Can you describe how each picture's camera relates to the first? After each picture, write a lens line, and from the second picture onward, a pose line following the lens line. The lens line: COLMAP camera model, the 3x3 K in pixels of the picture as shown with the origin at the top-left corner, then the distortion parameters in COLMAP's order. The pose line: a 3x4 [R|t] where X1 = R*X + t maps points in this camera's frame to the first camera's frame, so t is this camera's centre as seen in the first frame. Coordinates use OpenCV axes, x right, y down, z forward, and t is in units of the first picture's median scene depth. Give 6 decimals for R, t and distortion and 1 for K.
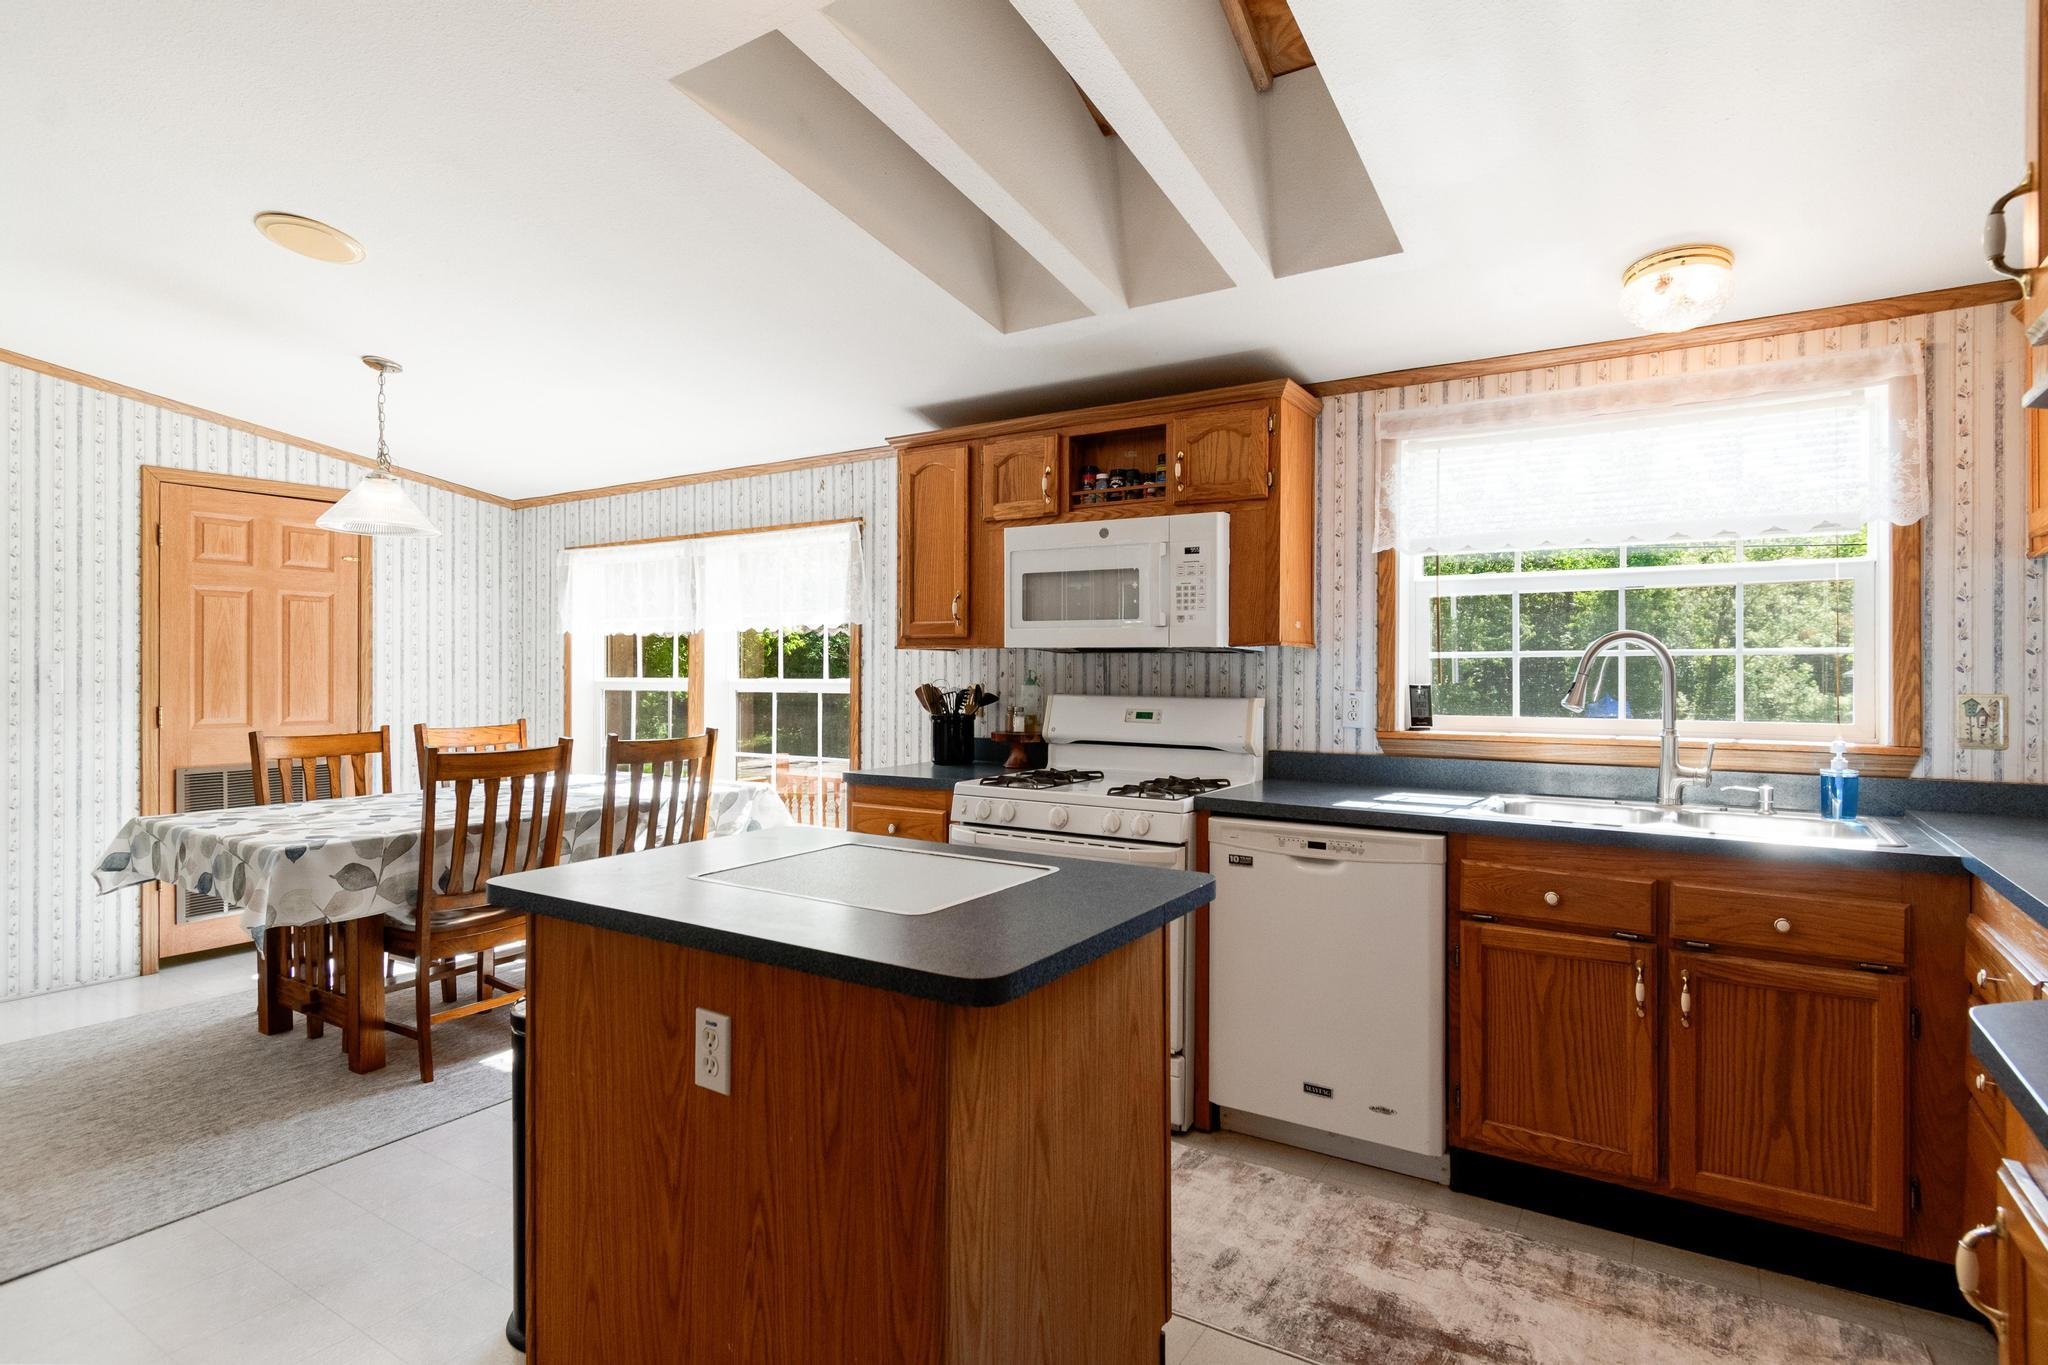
lens RADIAL K [[1061.3, 0, 1058.1], [0, 1061.3, 676.4], [0, 0, 1]] dist [0.001155, -0.003341]
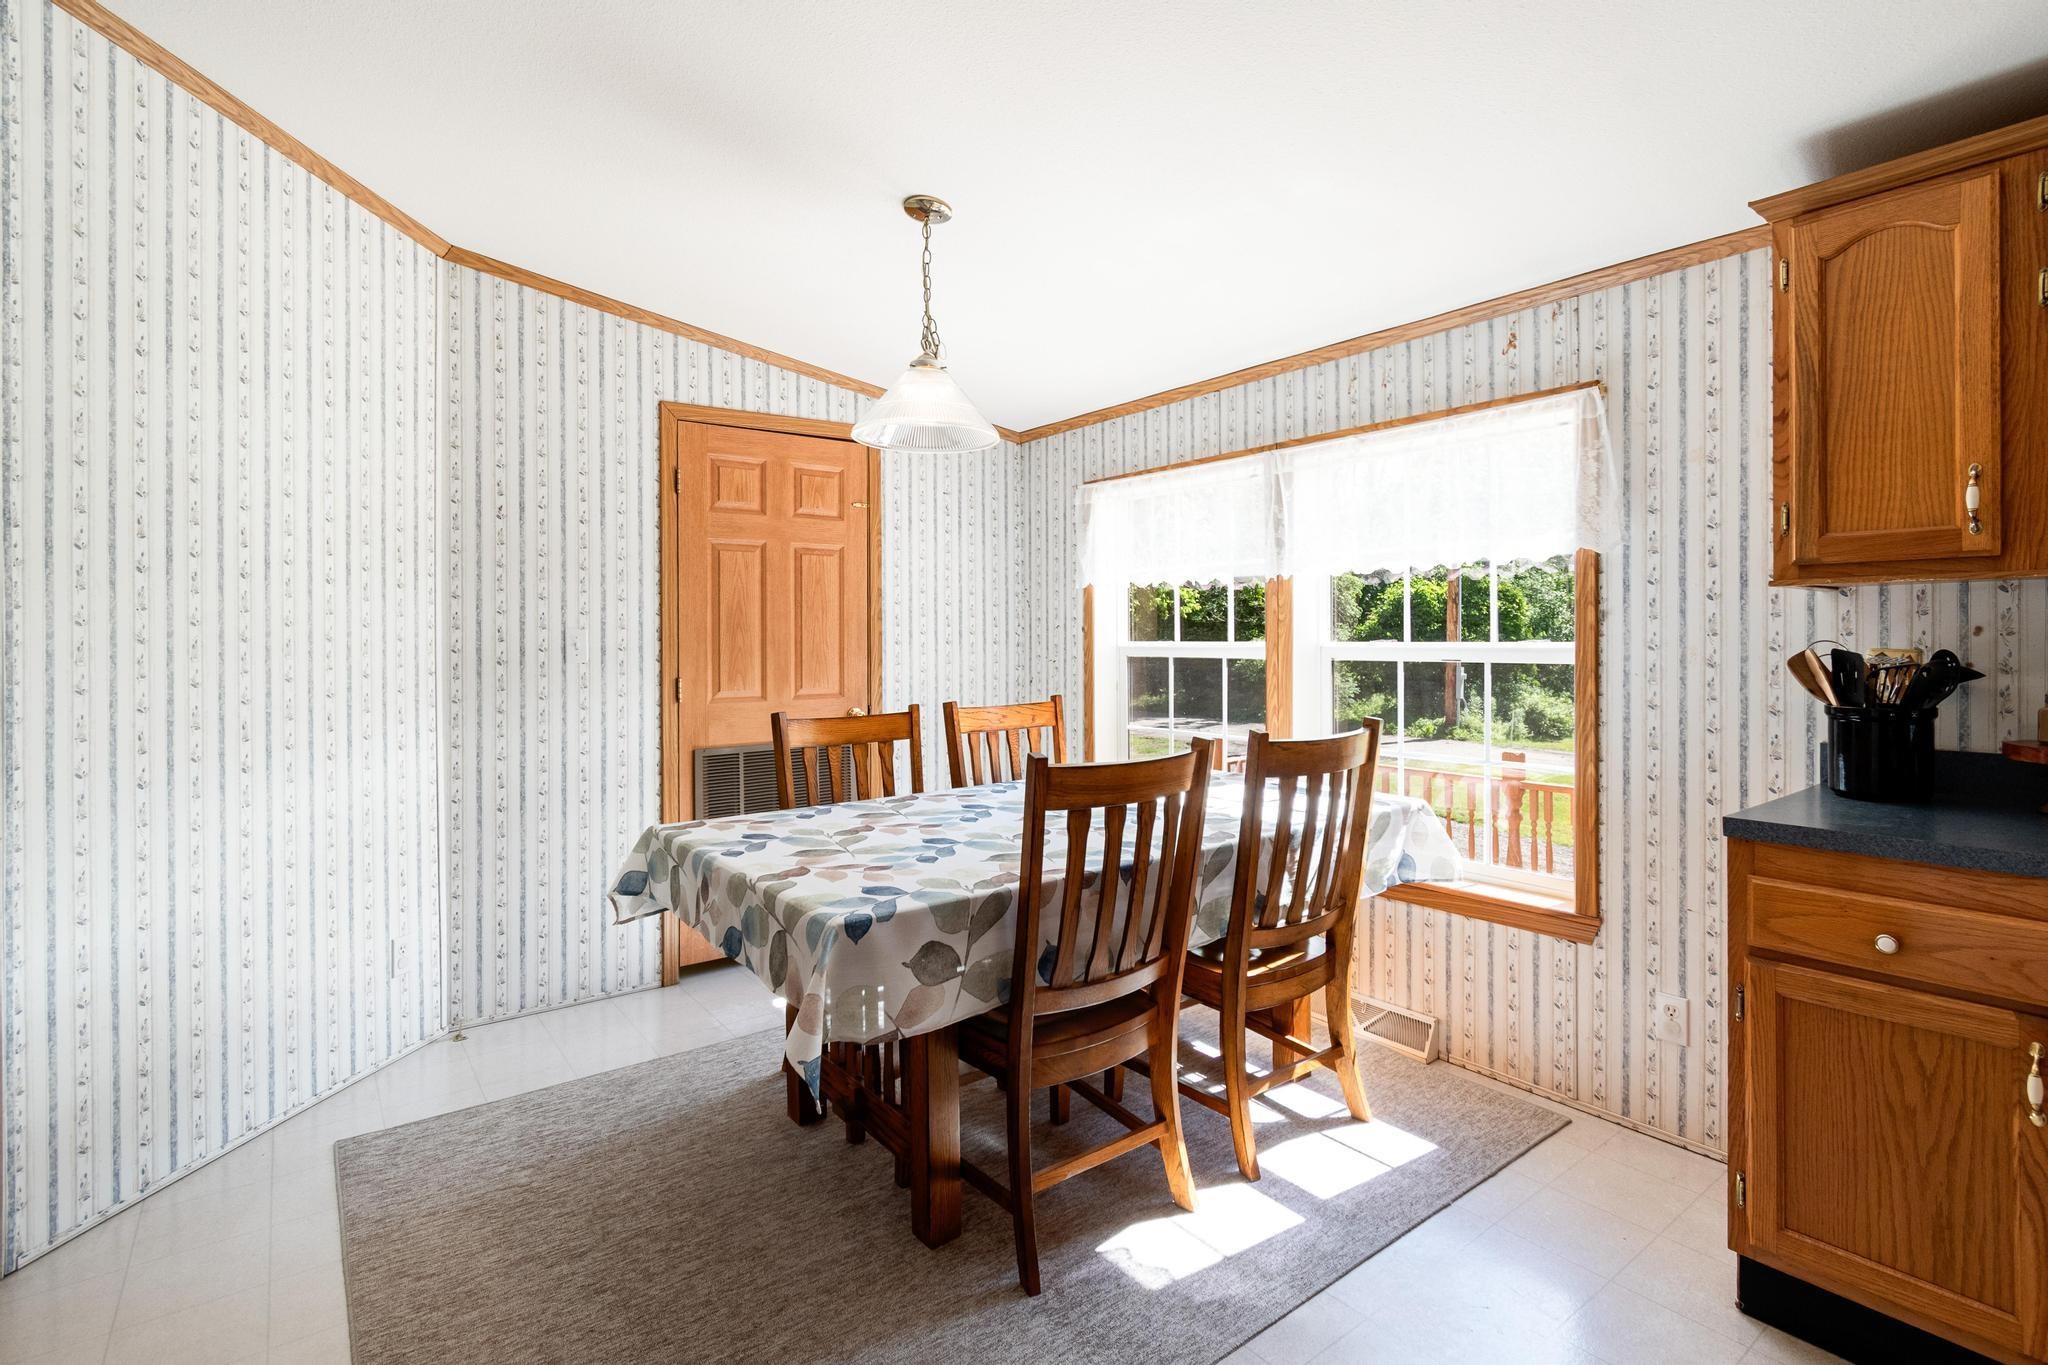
lens RADIAL K [[998.8, 0, 1052.9], [0, 998.8, 636.1], [0, 0, 1]] dist [0.004570, -0.004081]
pose [[0.940711, -0.008143, -0.339112, -0.282846], [0.007009, 0.999965, -0.004569, 0.000050], [0.339137, 0.001921, 0.940735, 0.335794]]
